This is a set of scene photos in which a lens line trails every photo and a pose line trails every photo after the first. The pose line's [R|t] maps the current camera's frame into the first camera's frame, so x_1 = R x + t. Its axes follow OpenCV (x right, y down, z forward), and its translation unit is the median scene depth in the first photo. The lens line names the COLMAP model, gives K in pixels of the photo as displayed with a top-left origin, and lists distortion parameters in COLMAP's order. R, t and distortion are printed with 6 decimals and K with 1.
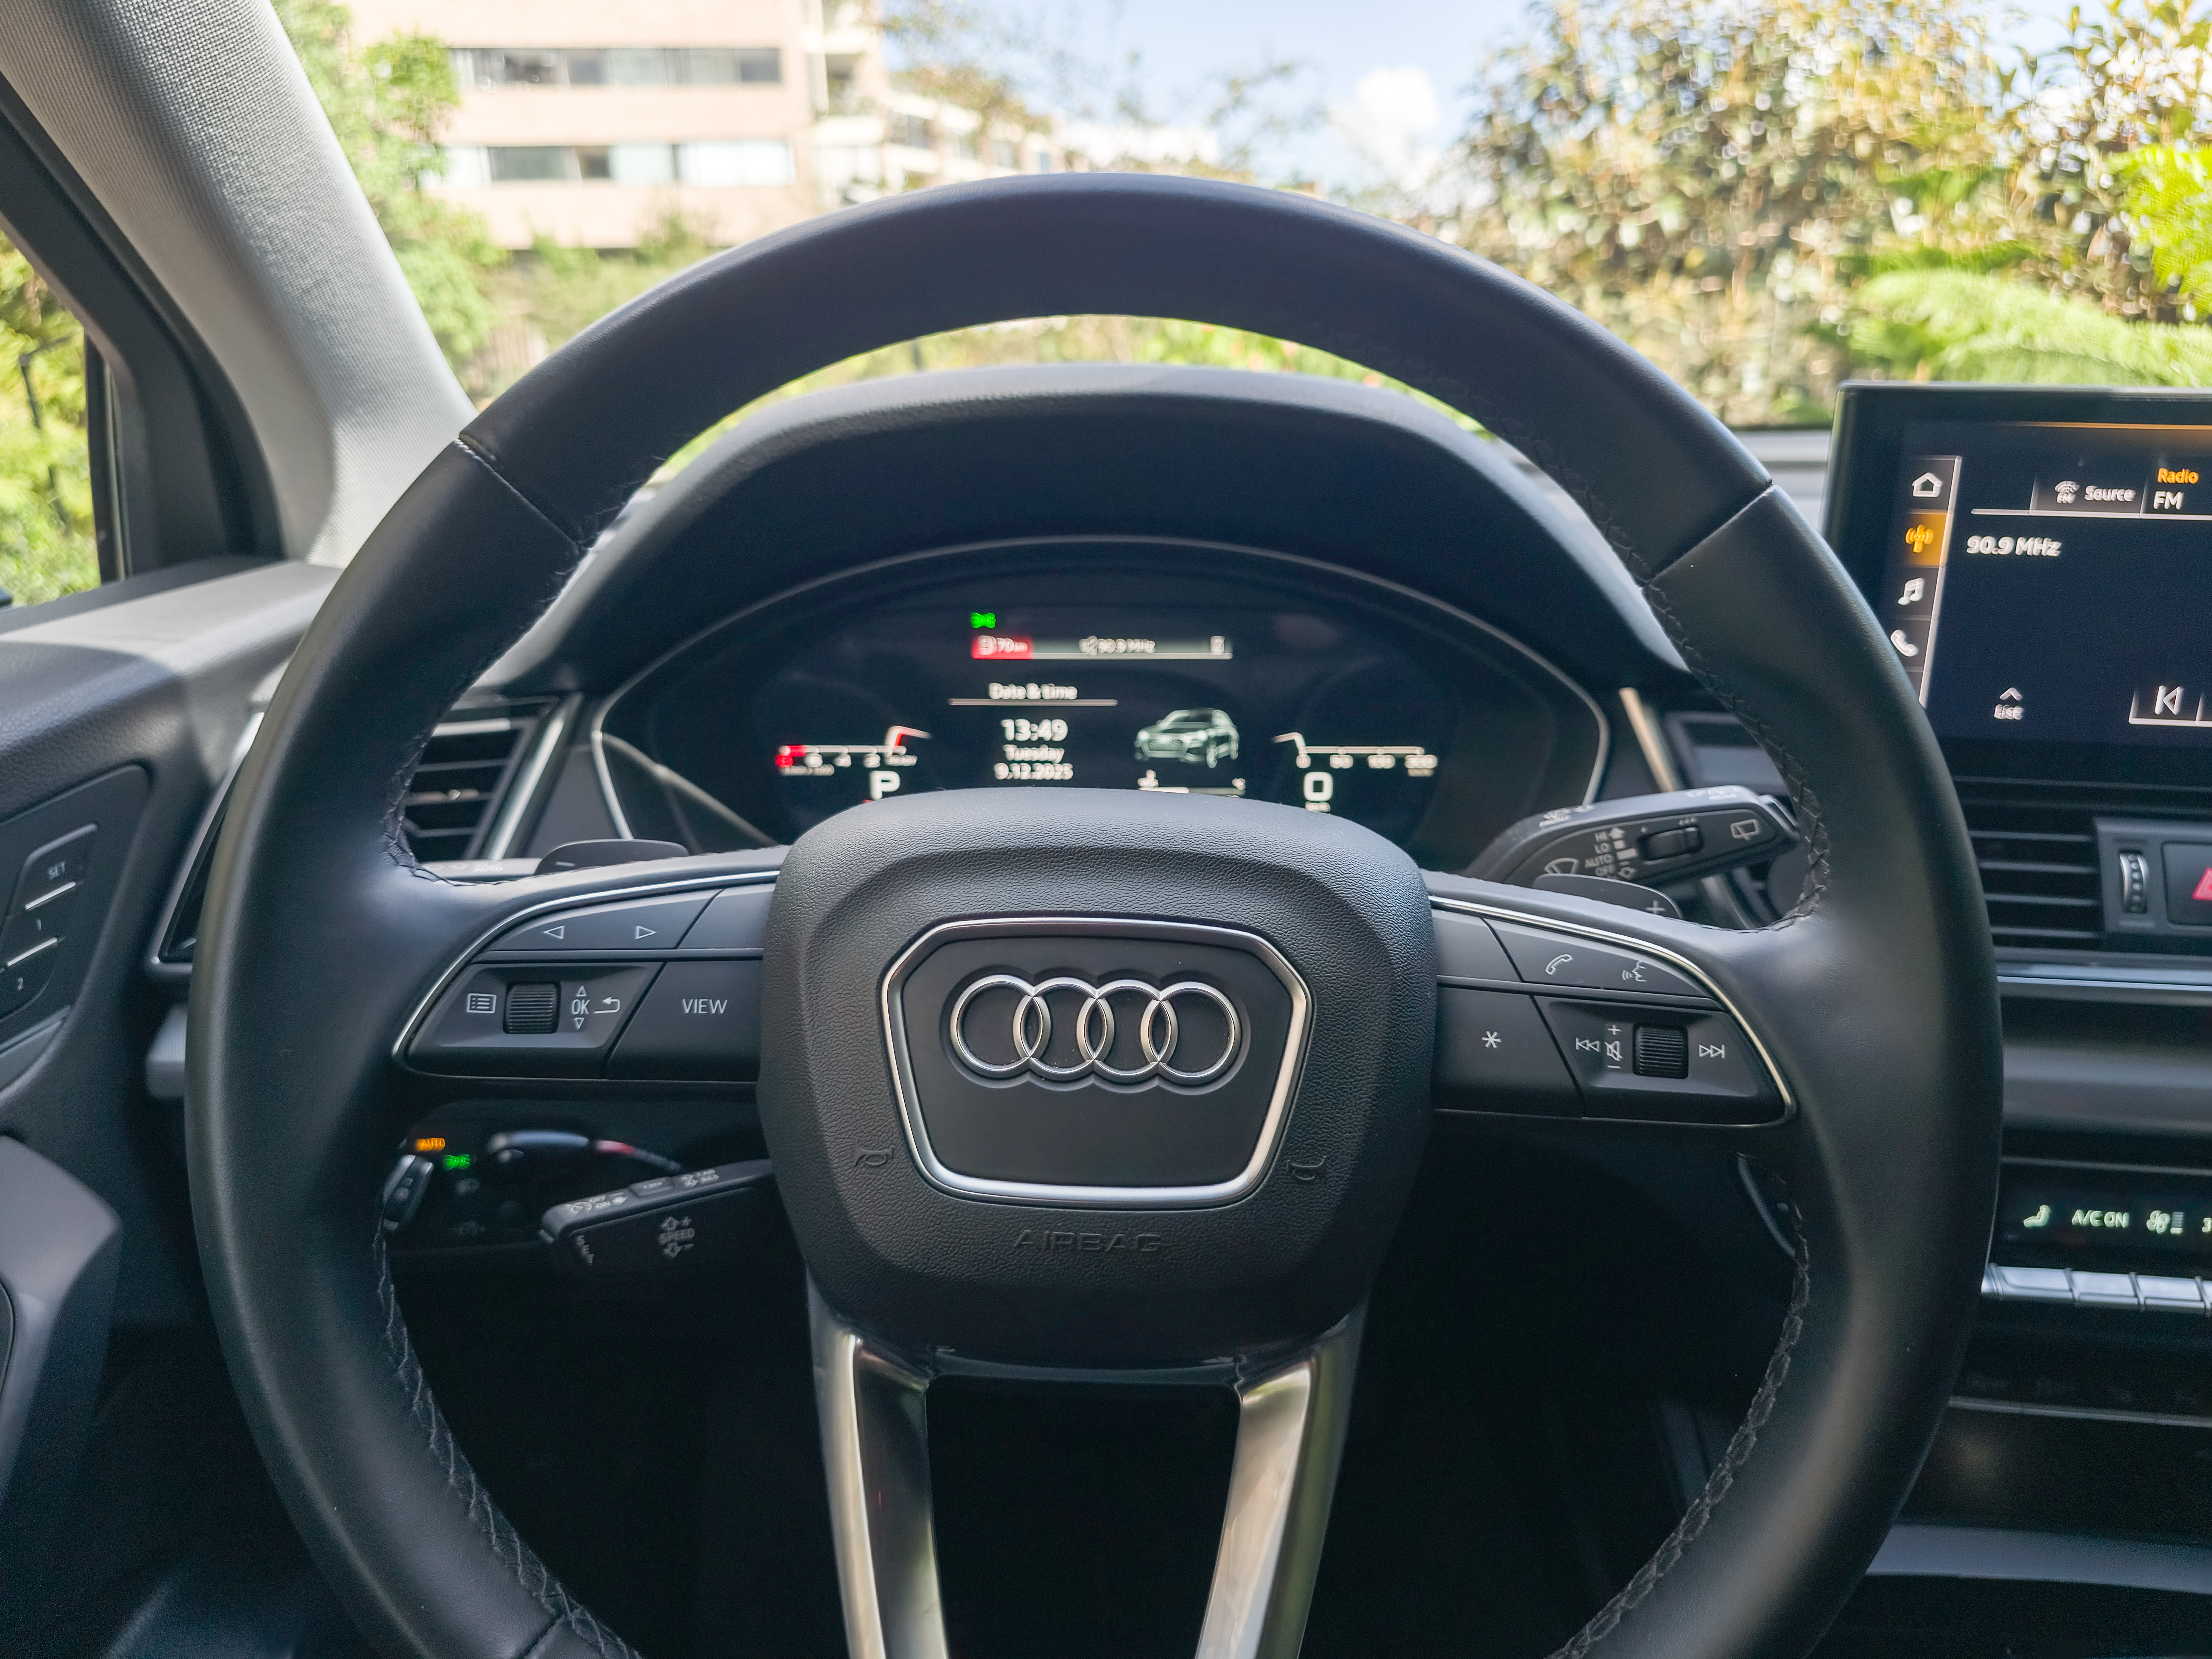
lens RADIAL K [[1489.2, 0, 1157.5], [0, 1489.2, 798.2], [0, 0, 1]] dist [0.046777, -0.045117]
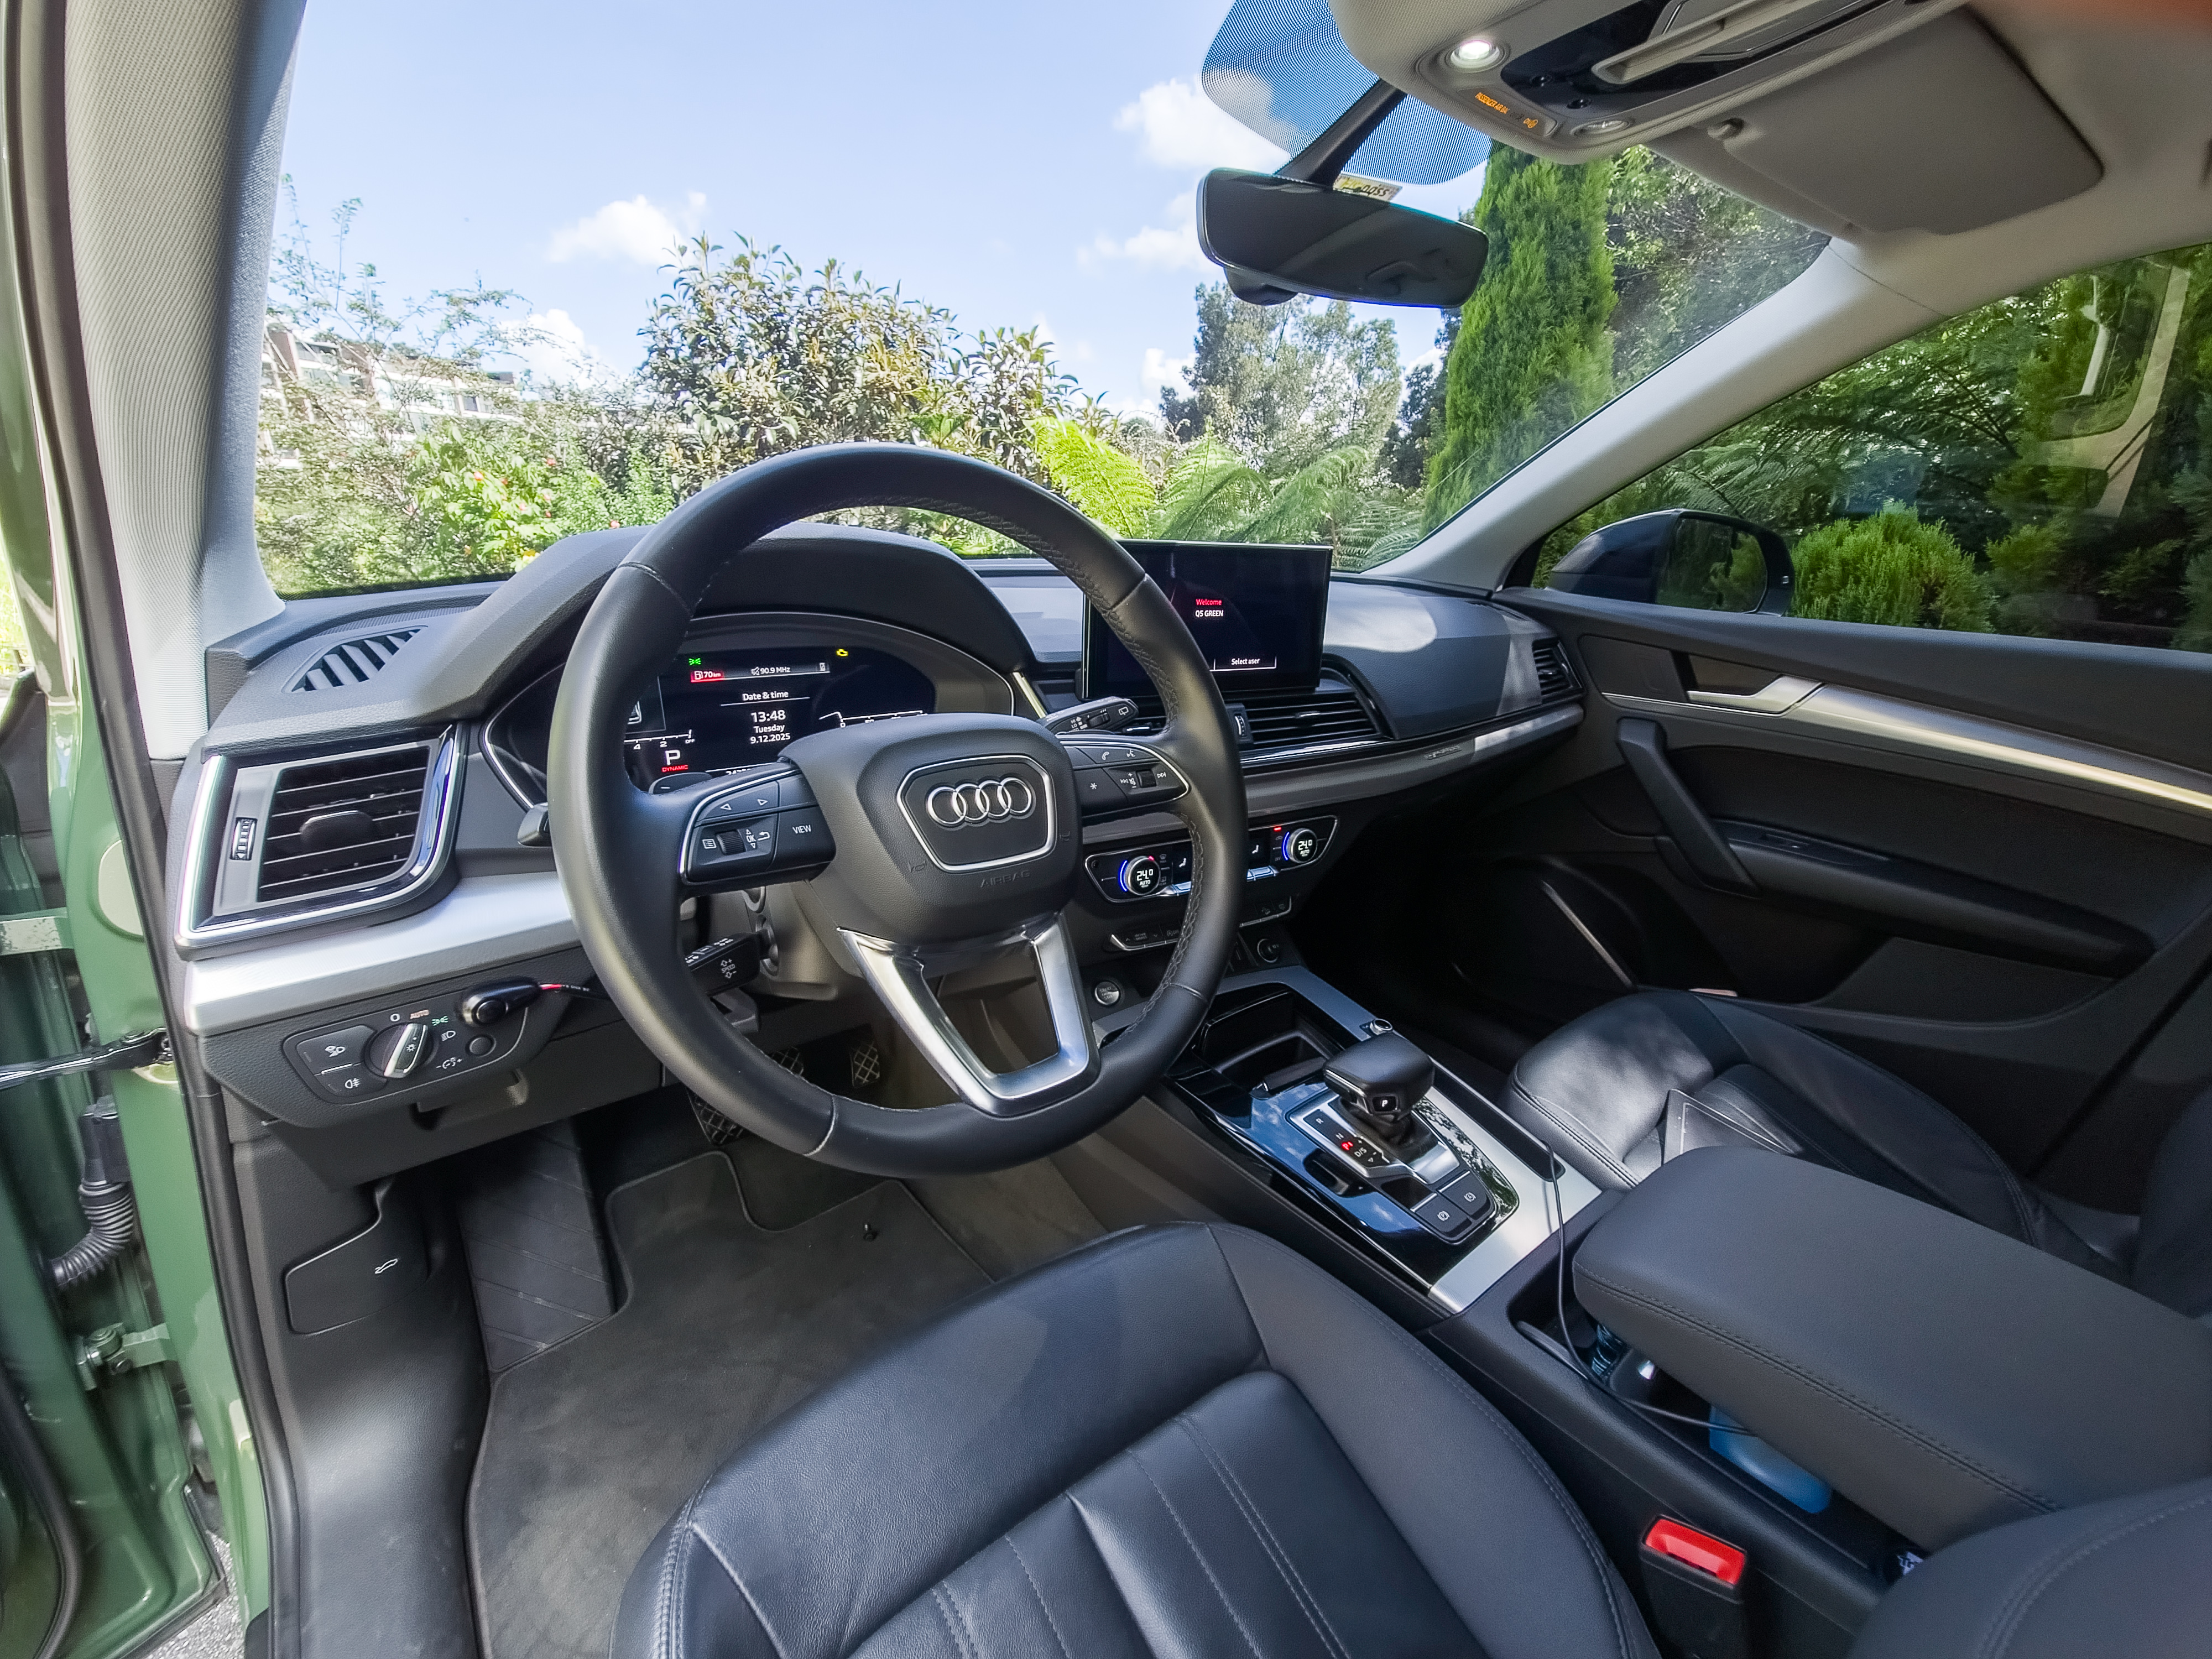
lens RADIAL K [[894.6, 0, 1096.7], [0, 894.6, 834.2], [0, 0, 1]] dist [0.001798, -0.003024]
pose [[0.805881, -0.175085, 0.565597, -0.416934], [0.140961, 0.984545, 0.103928, 0.044255], [-0.575052, -0.004027, 0.818107, -0.191869]]
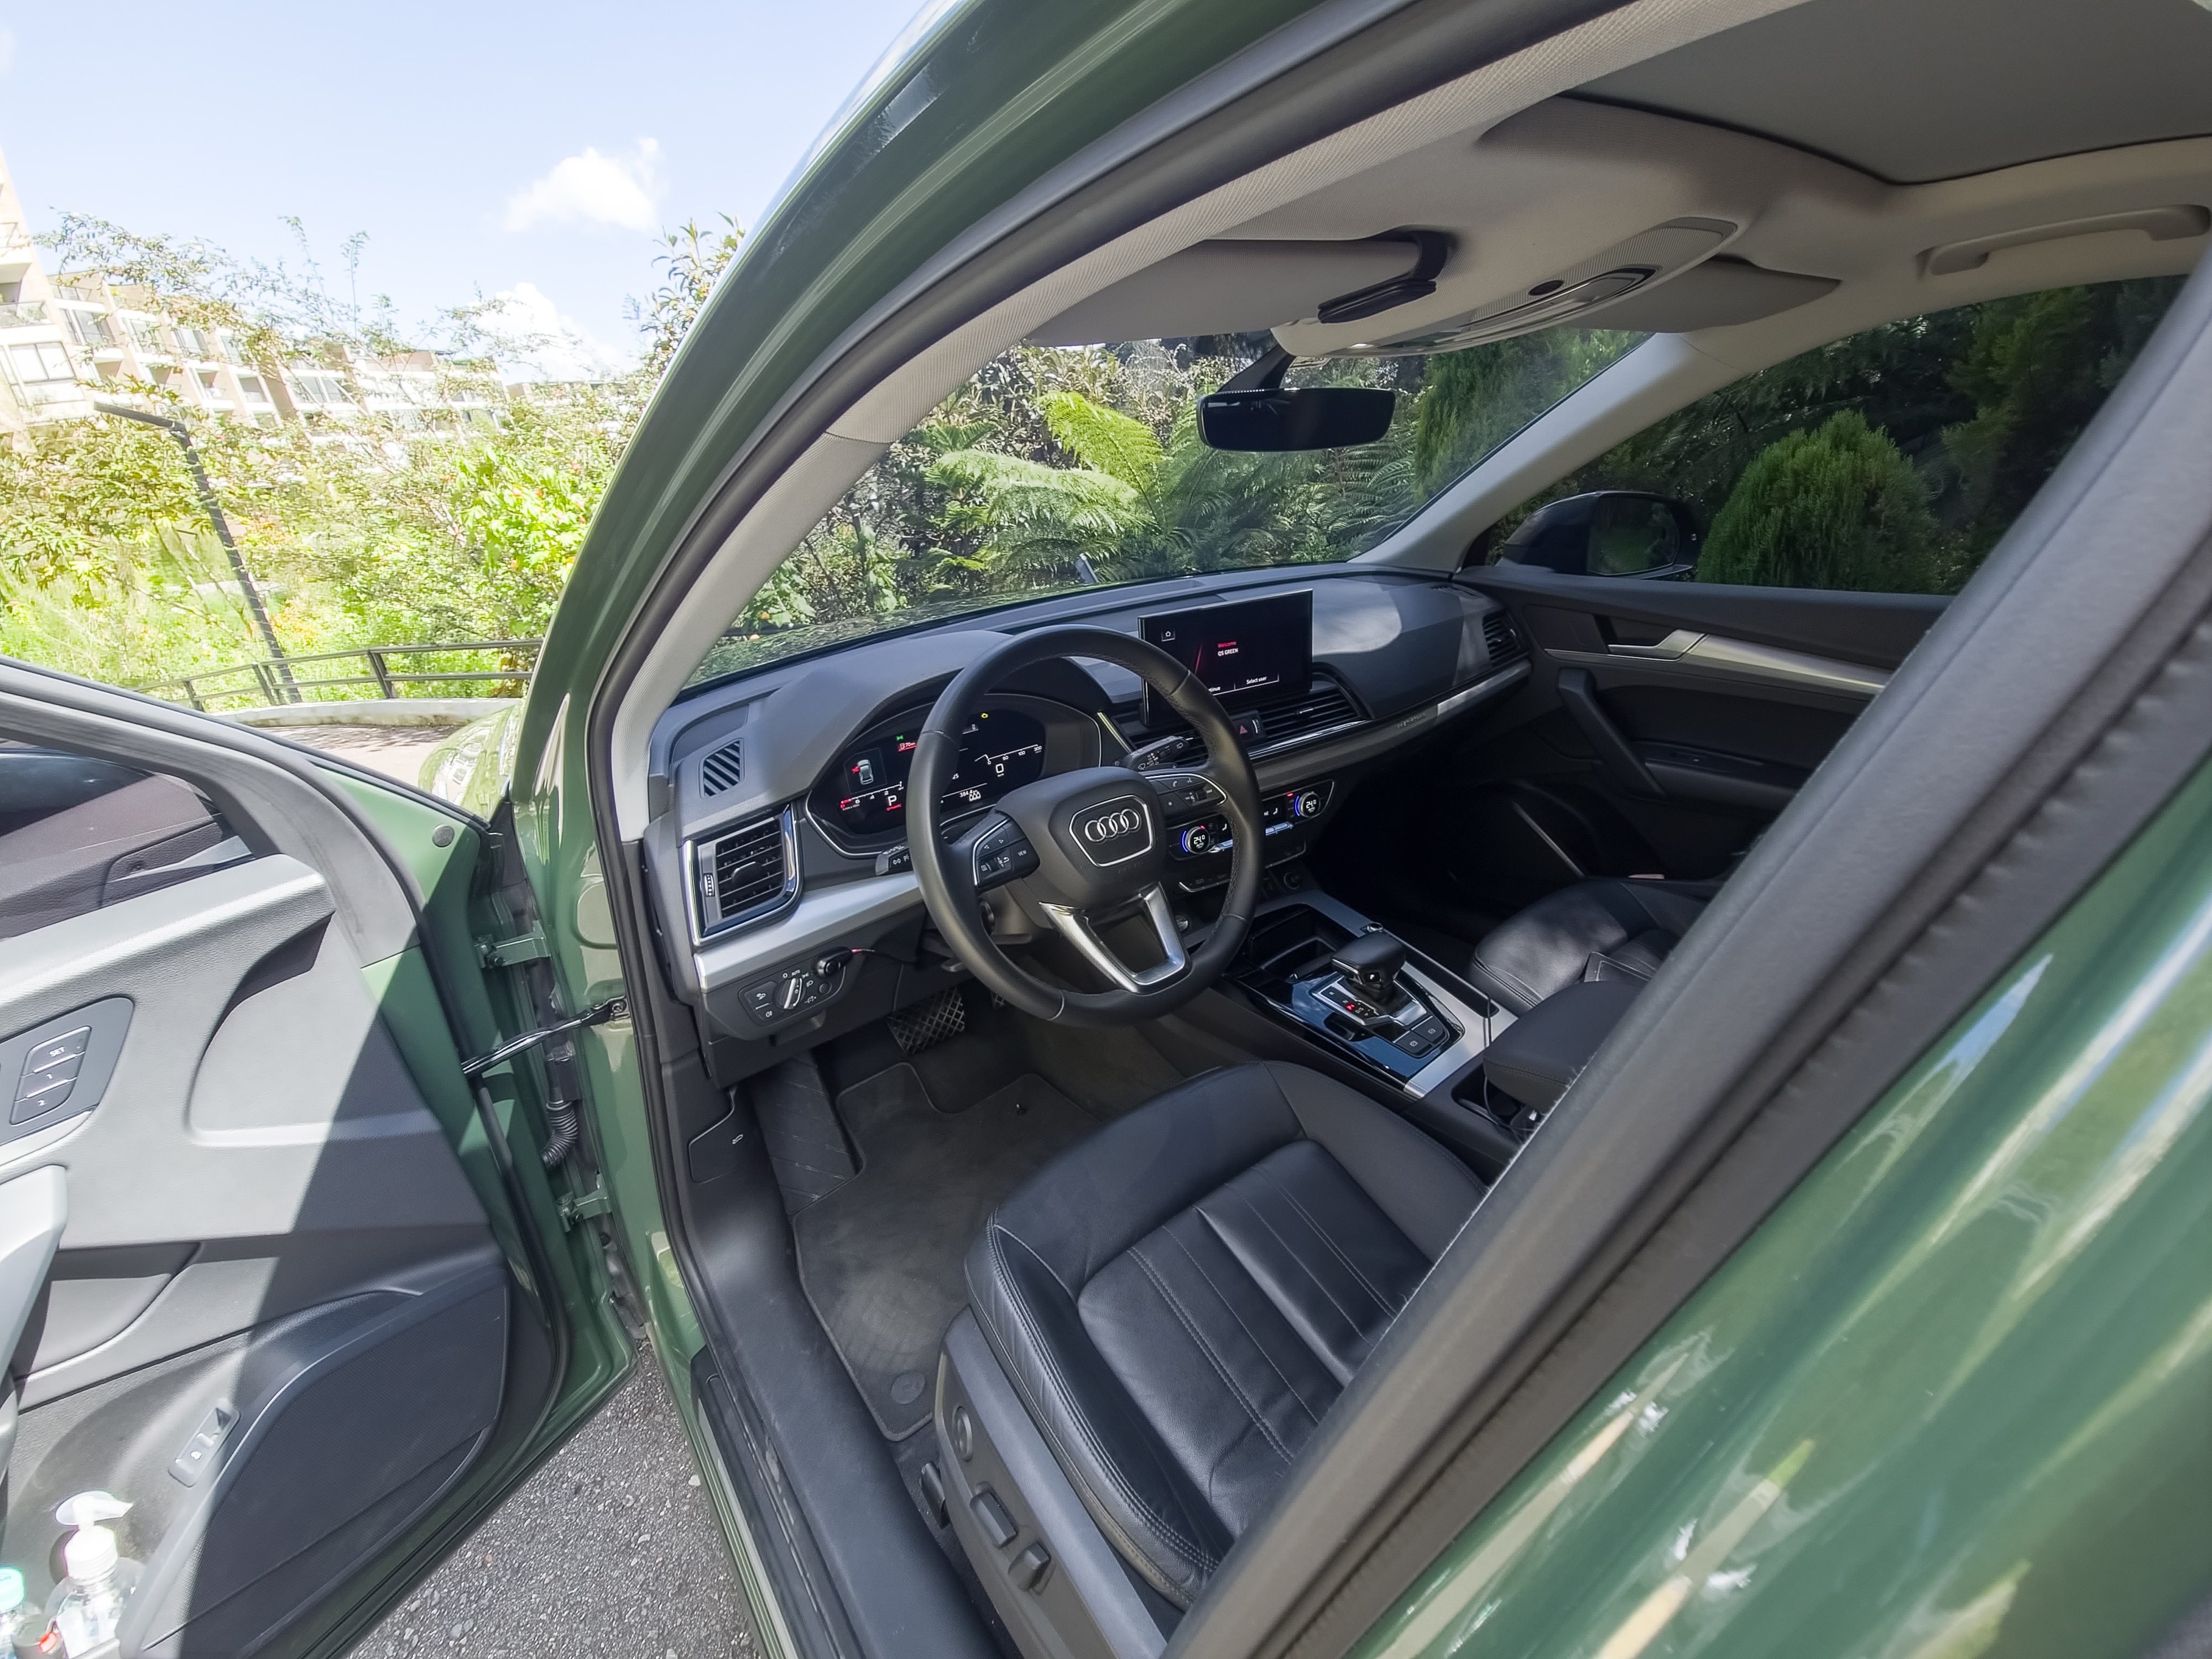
lens RADIAL K [[894.6, 0, 1100.2], [0, 894.6, 830.5], [0, 0, 1]] dist [0.001798, -0.003024]
pose [[0.802324, -0.294768, 0.519026, -0.828142], [0.242795, 0.955533, 0.167351, -0.164174], [-0.545276, -0.008253, 0.838216, -0.698925]]
